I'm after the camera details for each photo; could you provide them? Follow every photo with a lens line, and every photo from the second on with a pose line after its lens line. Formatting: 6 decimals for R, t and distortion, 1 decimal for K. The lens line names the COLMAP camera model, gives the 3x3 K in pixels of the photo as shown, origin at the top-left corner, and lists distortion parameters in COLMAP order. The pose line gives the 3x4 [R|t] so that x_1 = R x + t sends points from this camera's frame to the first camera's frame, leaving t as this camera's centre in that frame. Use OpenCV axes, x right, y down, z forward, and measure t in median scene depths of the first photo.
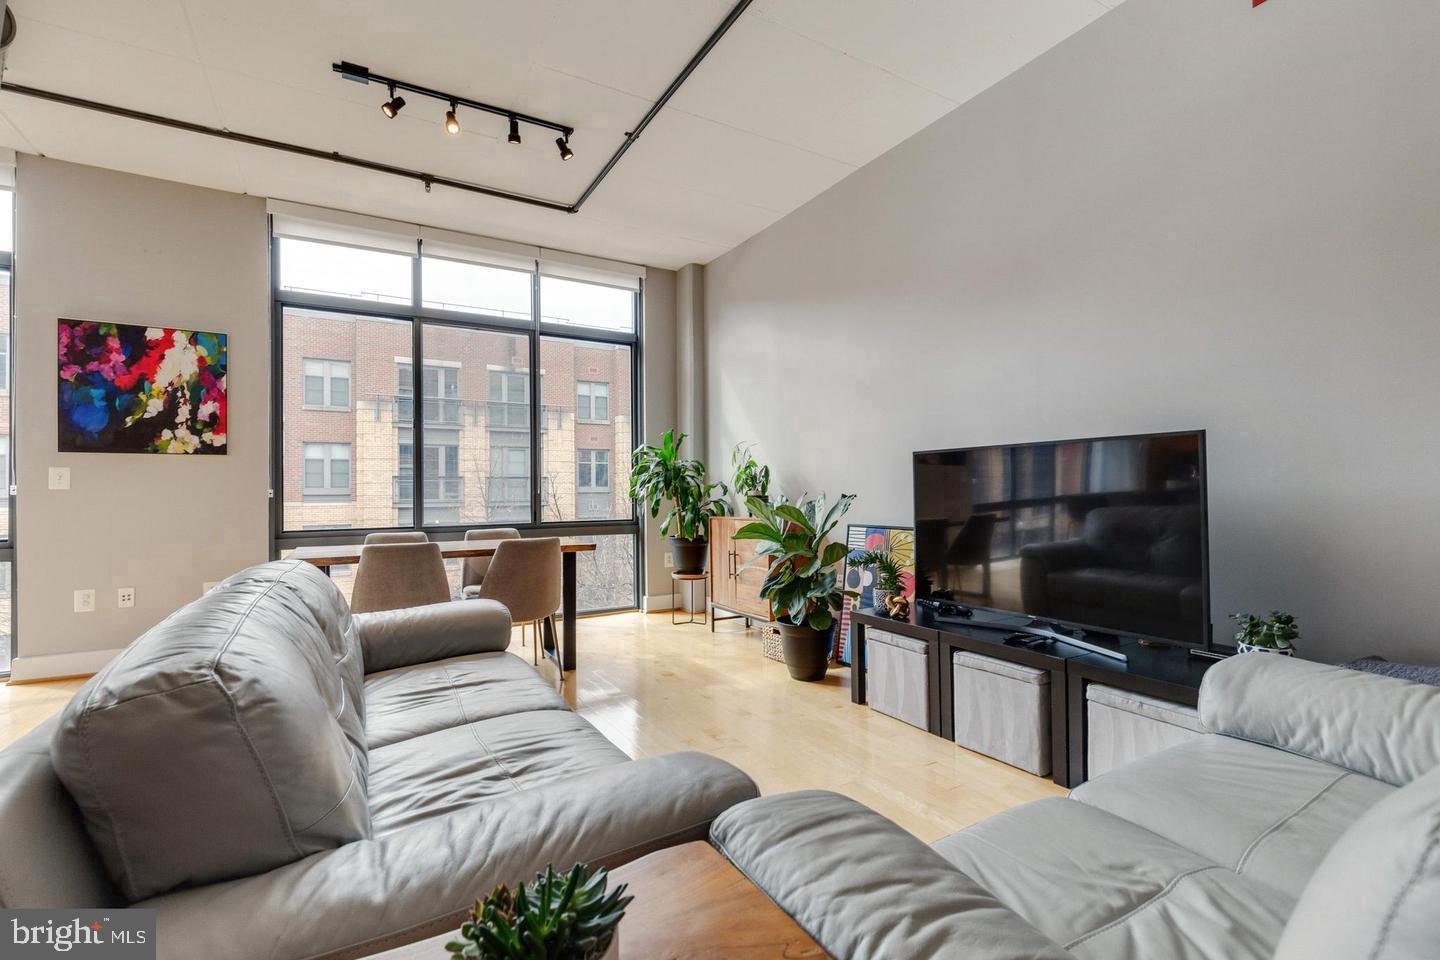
lens RADIAL K [[647.7, 0, 724.2], [0, 647.7, 485.2], [0, 0, 1]] dist [-0.000021, -0.000019]
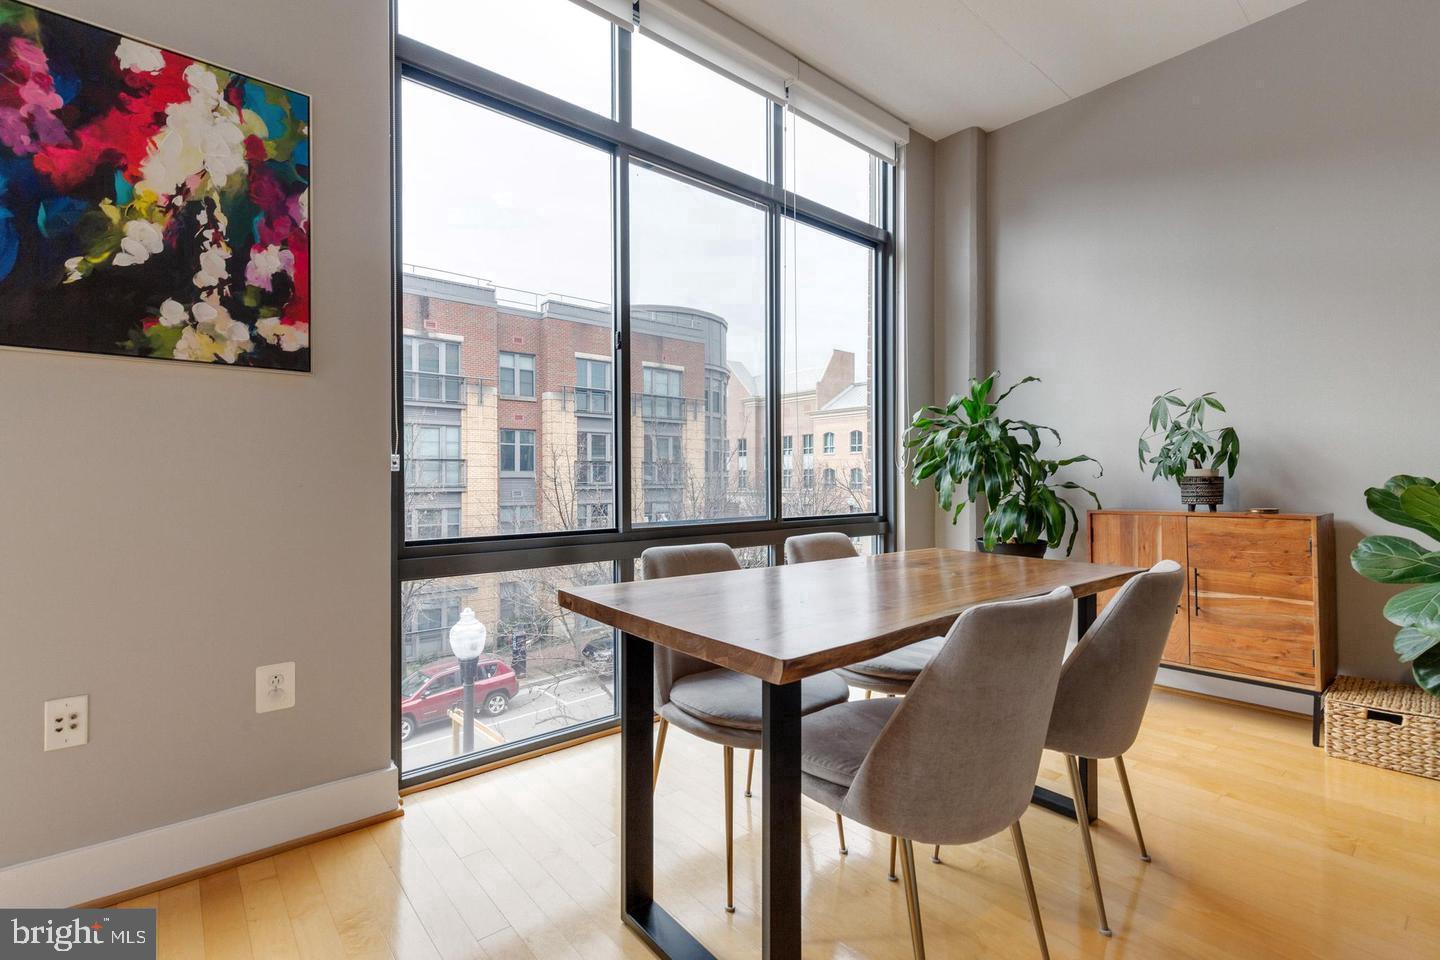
lens RADIAL K [[651.5, 0, 720.0], [0, 651.5, 480.0], [0, 0, 1]] dist [0.000607, 0.000069]
pose [[0.985870, 0.005481, 0.167420, -0.581878], [-0.007449, 0.999910, 0.011133, 0.019257], [-0.167344, -0.012223, 0.985823, 0.530752]]
